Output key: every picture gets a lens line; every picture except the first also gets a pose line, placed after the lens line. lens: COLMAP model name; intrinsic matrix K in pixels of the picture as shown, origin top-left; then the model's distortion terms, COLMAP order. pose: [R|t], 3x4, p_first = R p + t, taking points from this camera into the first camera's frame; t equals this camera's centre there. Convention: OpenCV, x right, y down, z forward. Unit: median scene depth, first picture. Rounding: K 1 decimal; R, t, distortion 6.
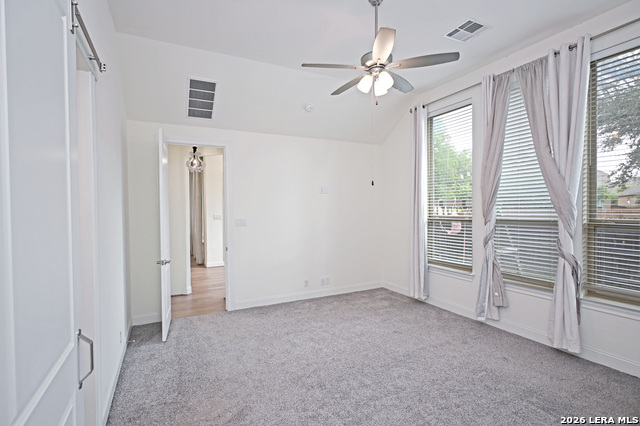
lens RADIAL K [[312.1, 0, 321.6], [0, 312.1, 212.6], [0, 0, 1]] dist [-0.000345, 0.000950]
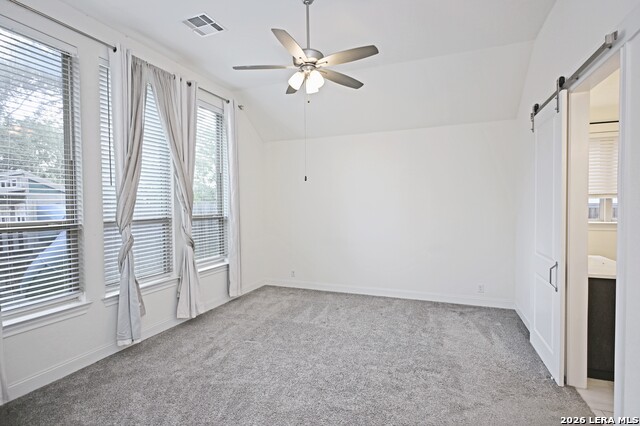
lens RADIAL K [[312.1, 0, 321.6], [0, 312.1, 212.6], [0, 0, 1]] dist [-0.000345, 0.000950]
pose [[-0.665610, -0.002422, 0.746296, -0.477206], [0.028212, 0.999198, 0.028405, -0.010073], [-0.745766, 0.039961, -0.665008, 1.302202]]
